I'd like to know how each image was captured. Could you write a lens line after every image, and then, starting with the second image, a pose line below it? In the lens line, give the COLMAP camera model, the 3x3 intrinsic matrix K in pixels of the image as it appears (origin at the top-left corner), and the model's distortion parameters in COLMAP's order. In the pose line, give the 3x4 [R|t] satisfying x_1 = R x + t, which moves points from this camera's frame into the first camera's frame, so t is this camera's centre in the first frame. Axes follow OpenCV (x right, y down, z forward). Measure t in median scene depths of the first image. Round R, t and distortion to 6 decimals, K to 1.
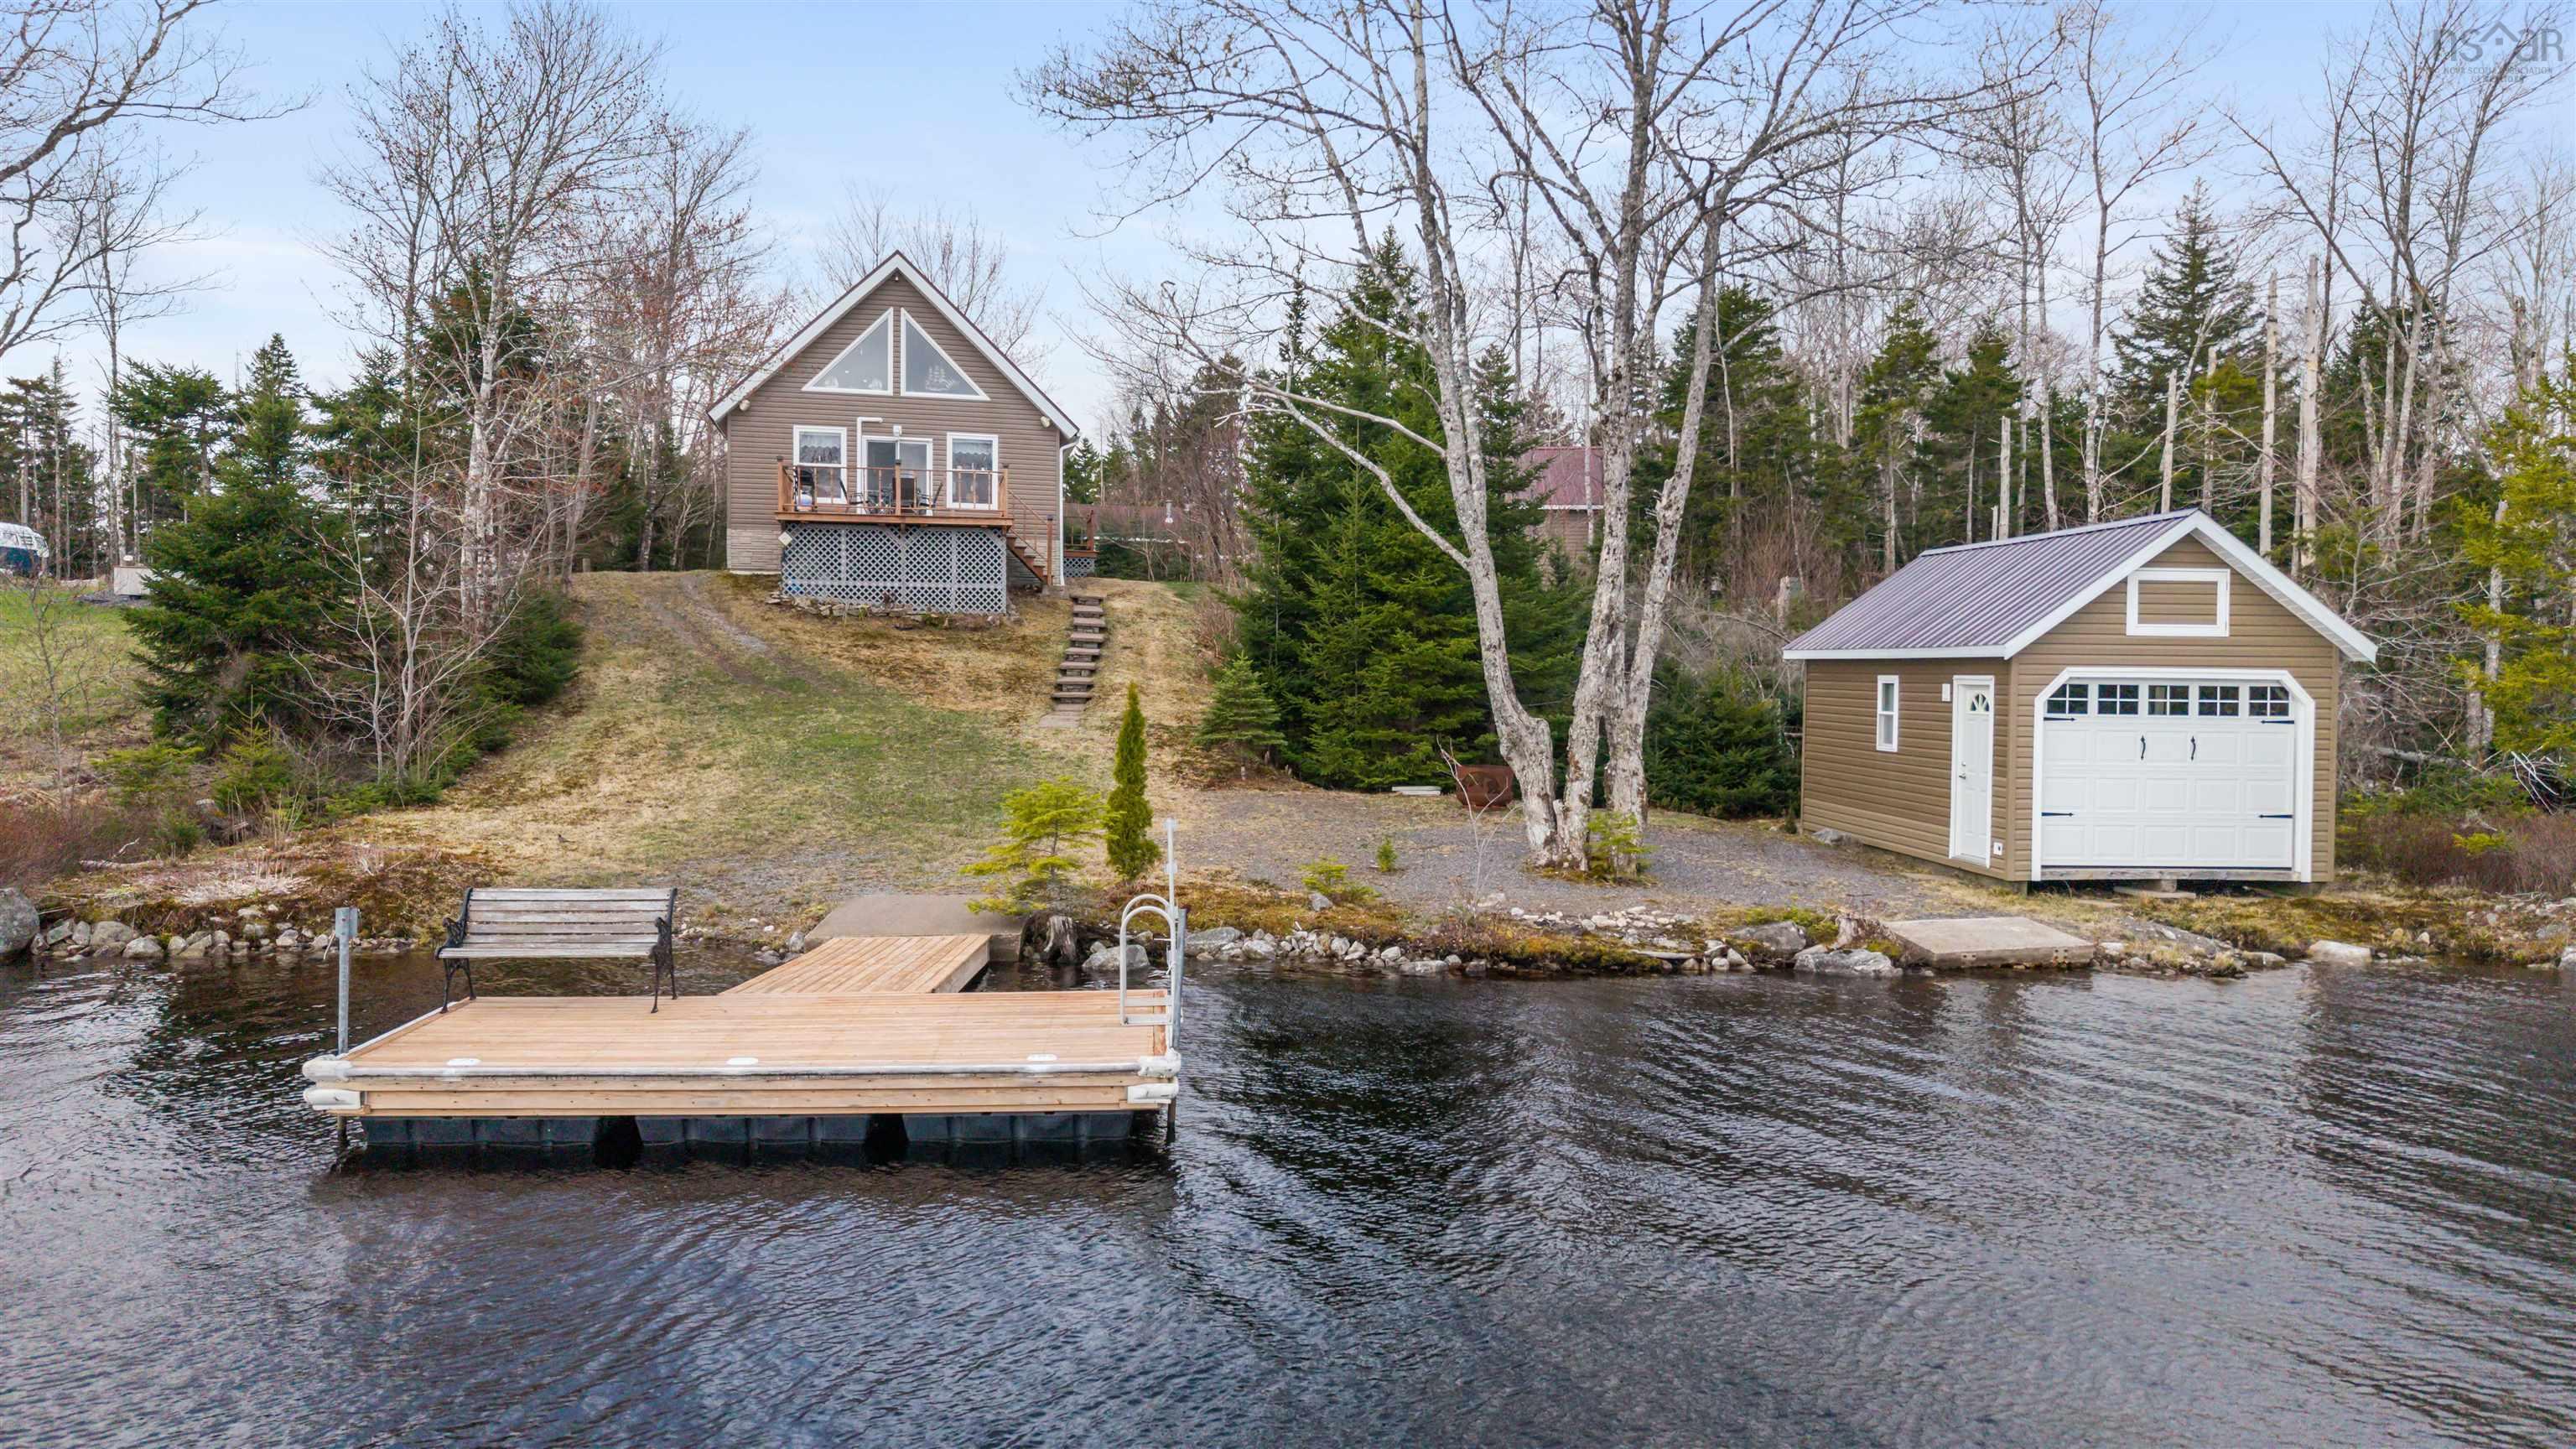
lens RADIAL K [[1734.9, 0, 1307.6], [0, 1734.9, 735.8], [0, 0, 1]] dist [0.045485, -0.057239]
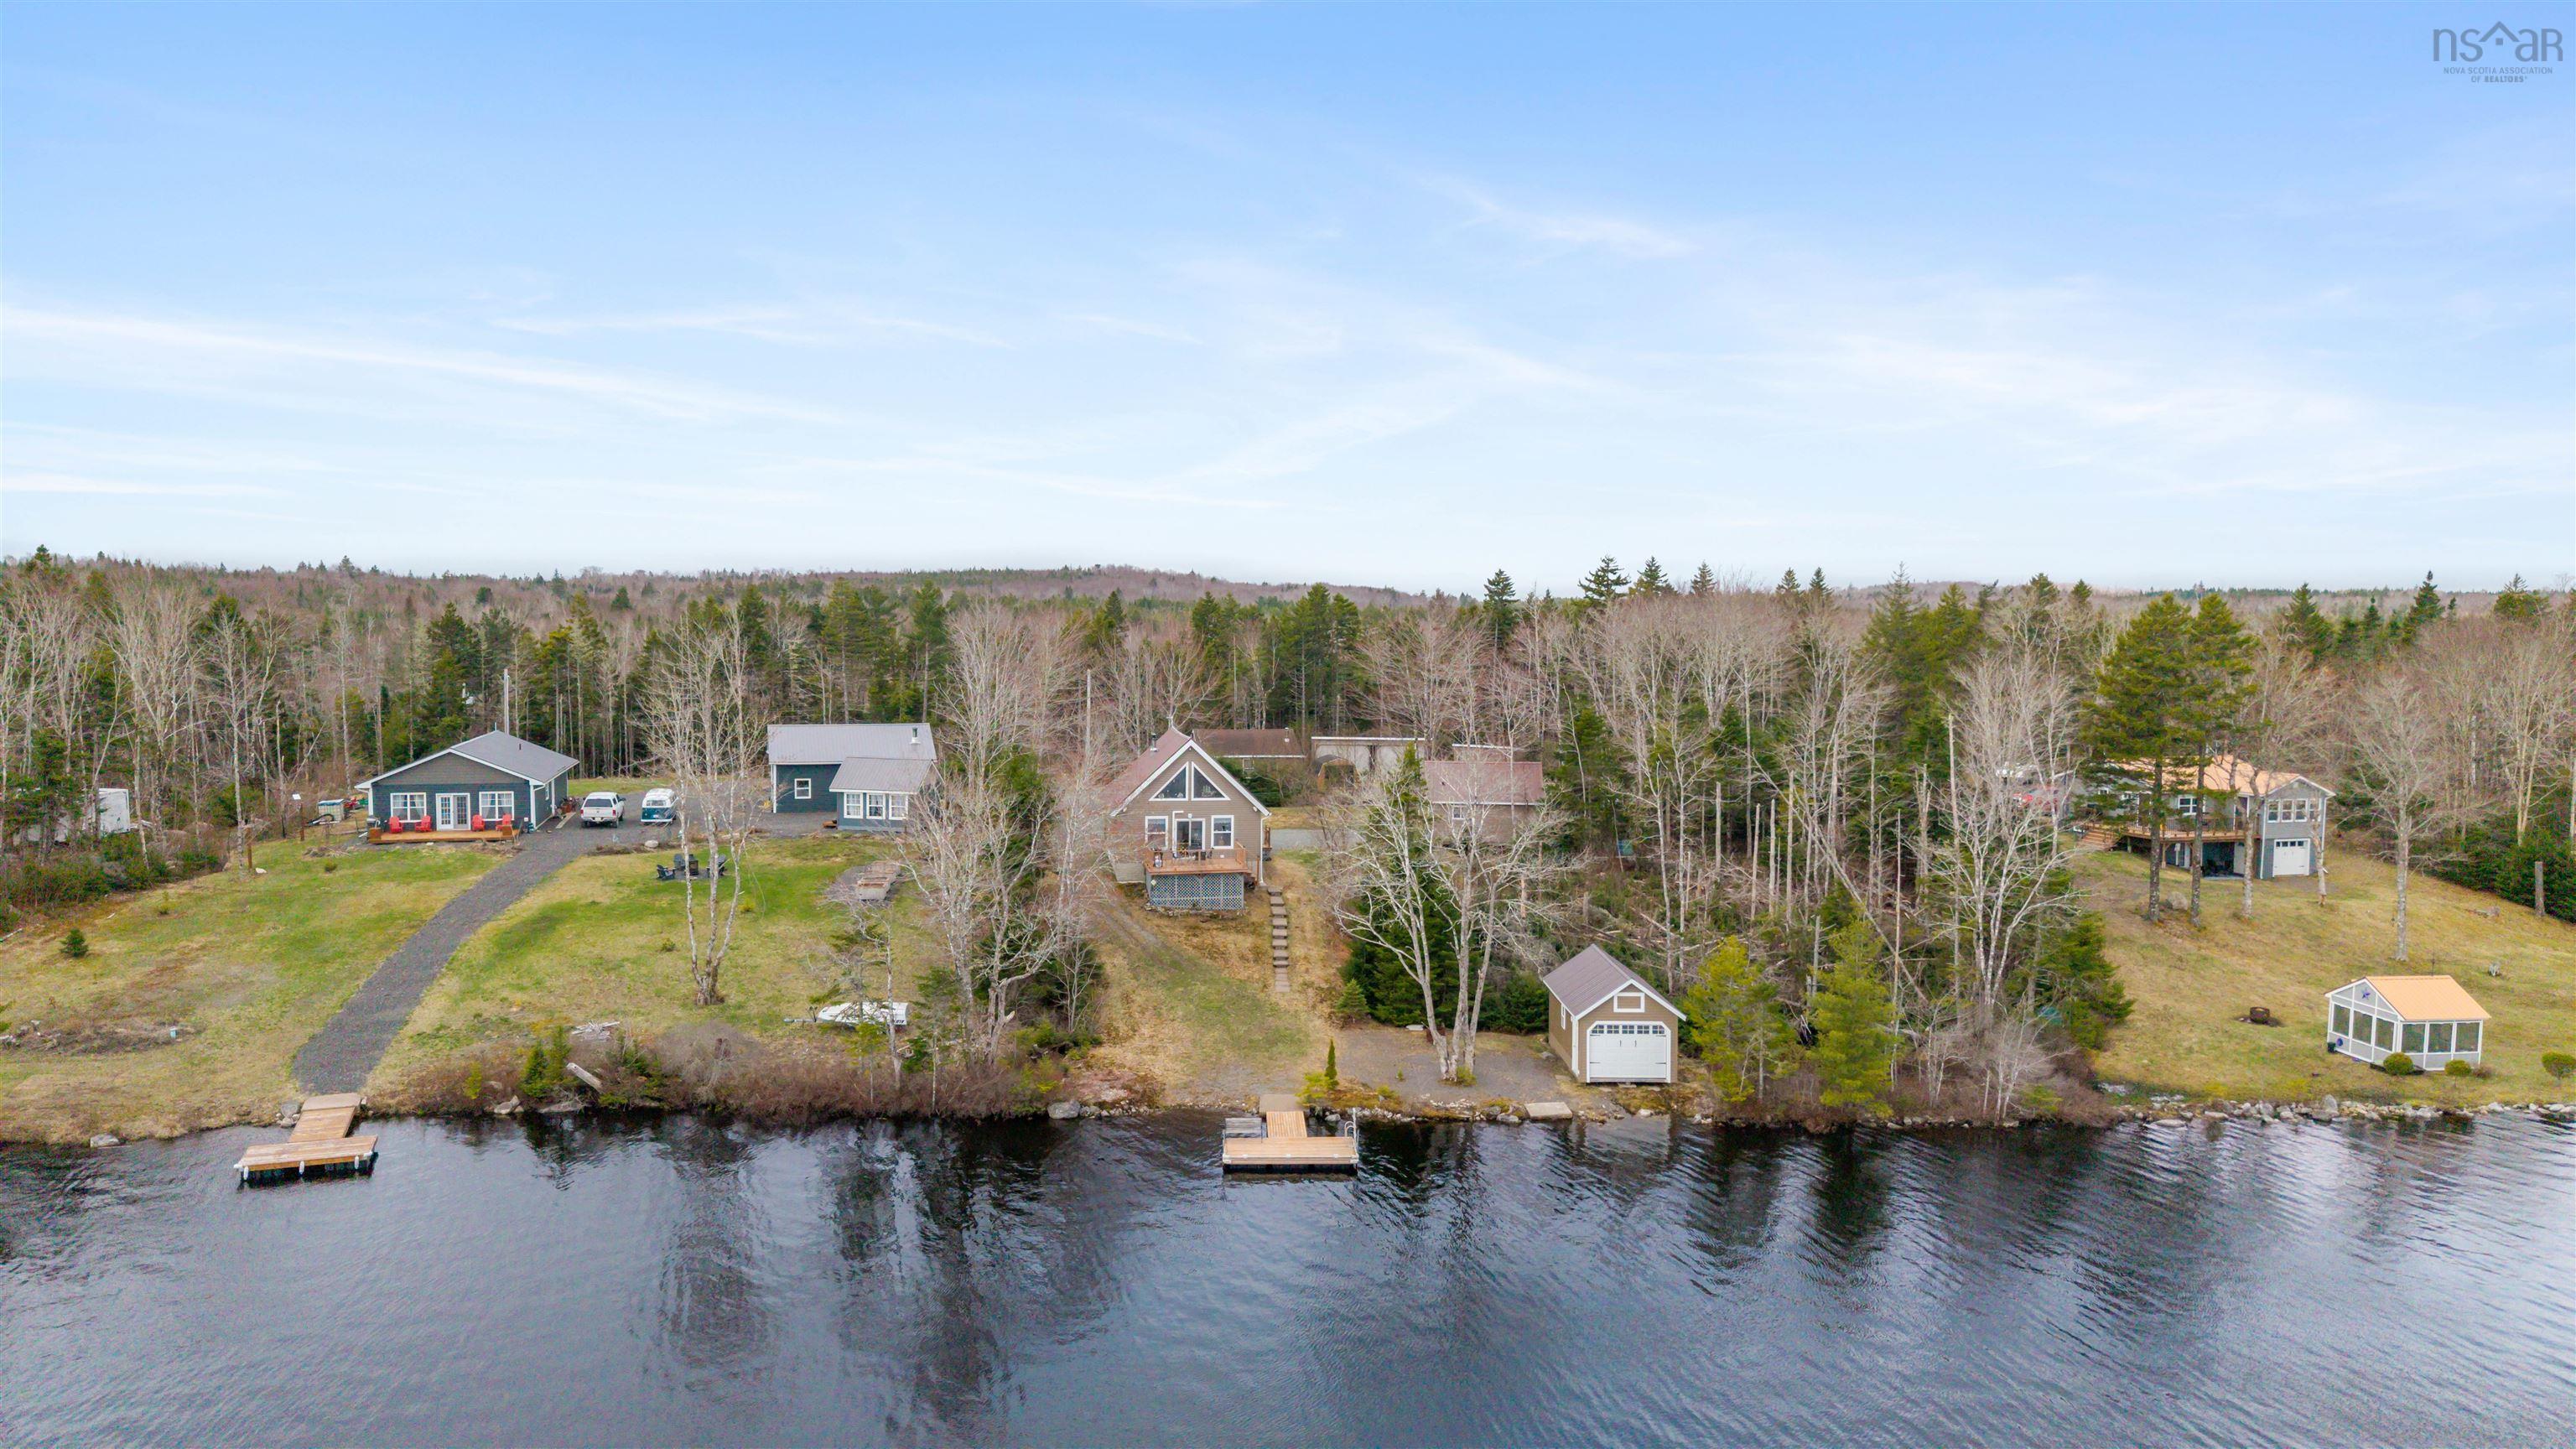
lens RADIAL K [[1734.9, 0, 1286.0], [0, 1734.9, 698.3], [0, 0, 1]] dist [0.045485, -0.057239]
pose [[0.998927, 0.000216, -0.046317, -0.020721], [0.000439, 0.999900, 0.014149, -0.722101], [0.046315, -0.014154, 0.998827, -2.444280]]
